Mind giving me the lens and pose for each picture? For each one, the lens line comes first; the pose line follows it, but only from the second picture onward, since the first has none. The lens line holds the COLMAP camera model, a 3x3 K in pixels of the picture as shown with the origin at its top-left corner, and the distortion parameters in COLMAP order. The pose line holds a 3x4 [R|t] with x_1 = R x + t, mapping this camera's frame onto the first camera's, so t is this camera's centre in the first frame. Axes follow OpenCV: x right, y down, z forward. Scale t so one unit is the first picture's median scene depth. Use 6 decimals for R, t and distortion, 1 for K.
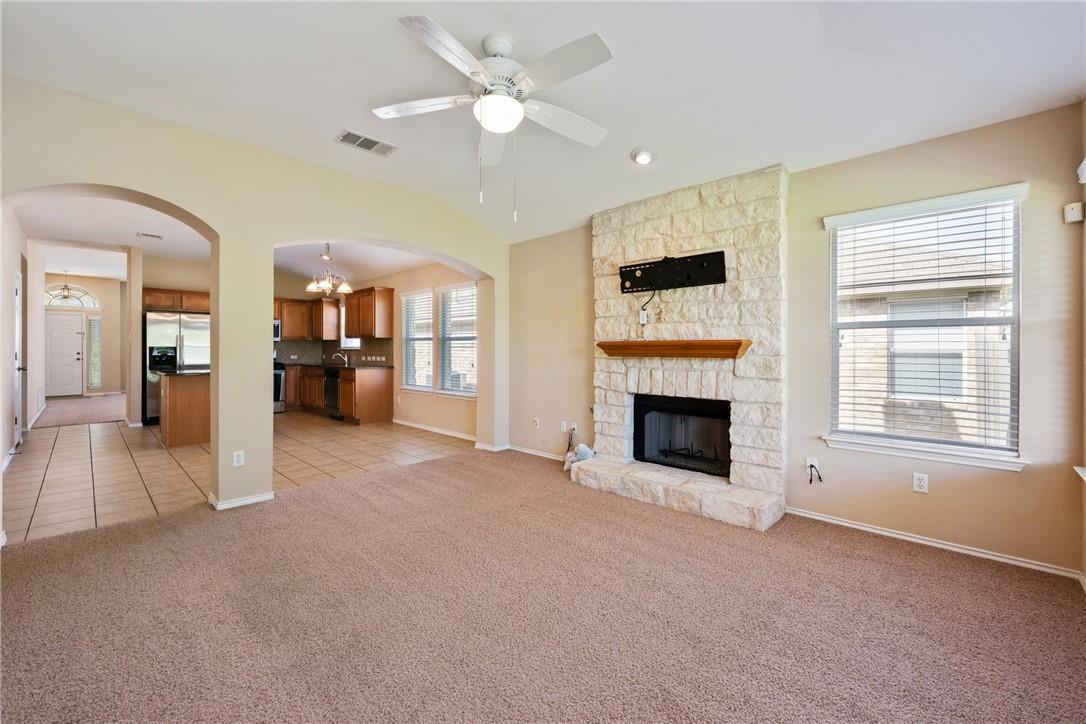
lens RADIAL K [[439.8, 0, 546.0], [0, 439.8, 353.1], [0, 0, 1]] dist [0.000268, 0.000093]
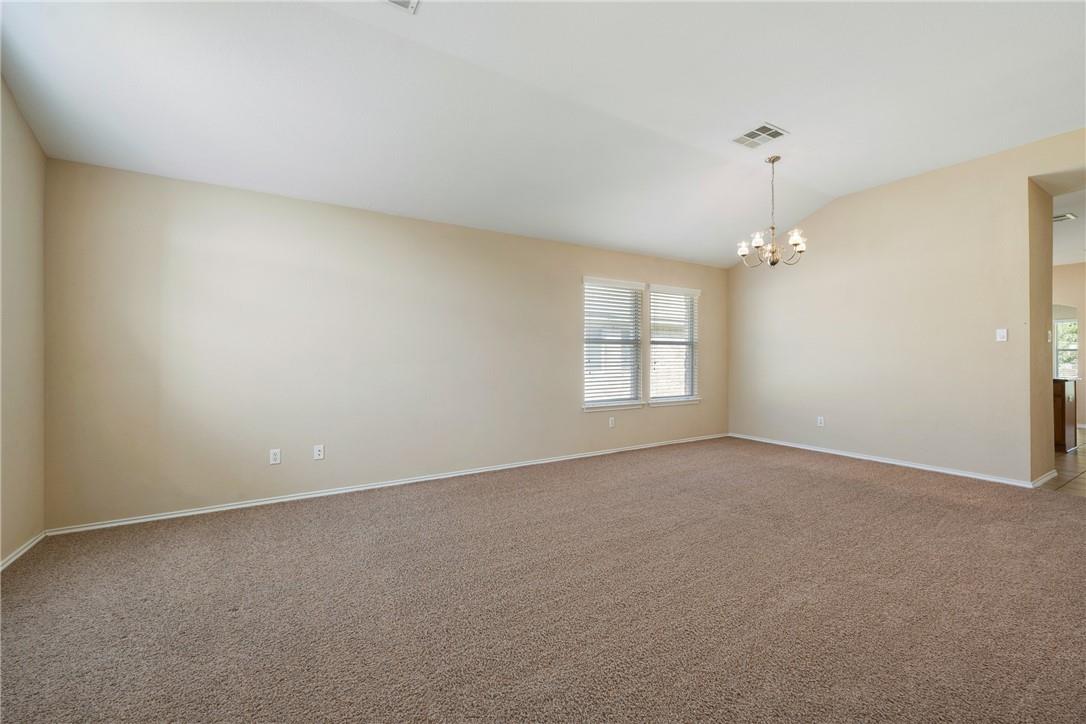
lens RADIAL K [[436.0, 0, 546.3], [0, 436.0, 354.8], [0, 0, 1]] dist [0.000539, -0.000051]
pose [[0.255058, 0.004280, 0.966916, -2.892366], [0.005460, 0.999968, -0.005867, -0.016654], [-0.966910, 0.006776, 0.255026, 2.550265]]
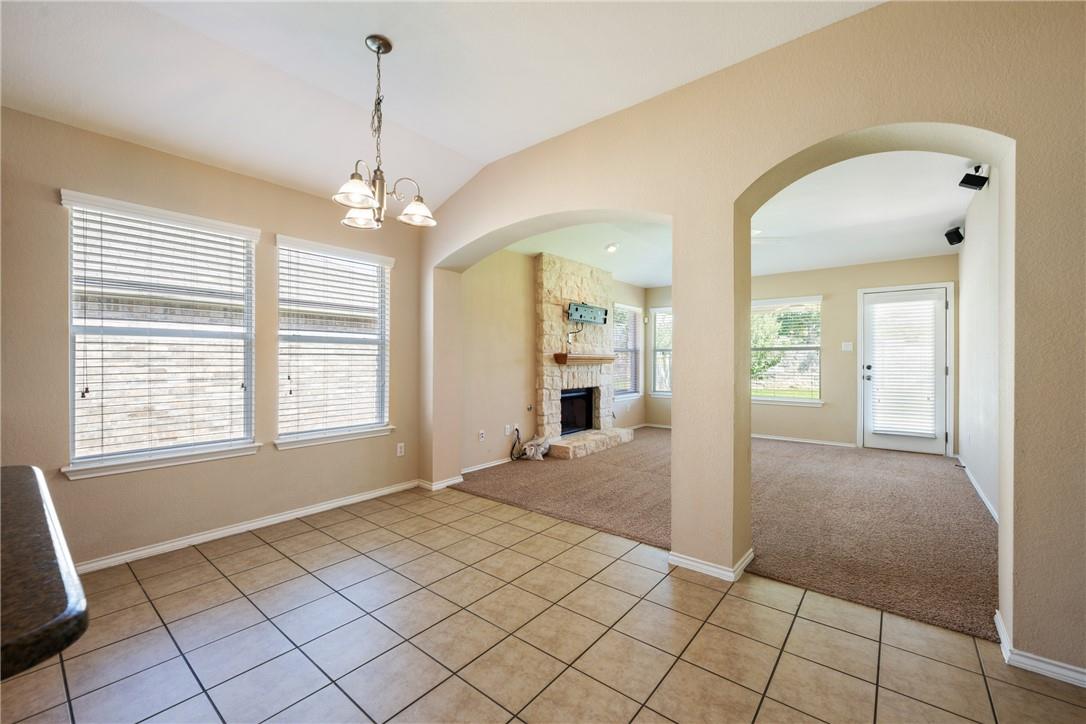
lens RADIAL K [[439.3, 0, 547.9], [0, 439.3, 359.0], [0, 0, 1]] dist [0.001793, 0.000148]
pose [[-0.087058, 0.000532, 0.996203, -1.186748], [0.004044, 0.999992, -0.000180, -0.008627], [-0.996195, 0.004012, -0.087059, 1.126152]]
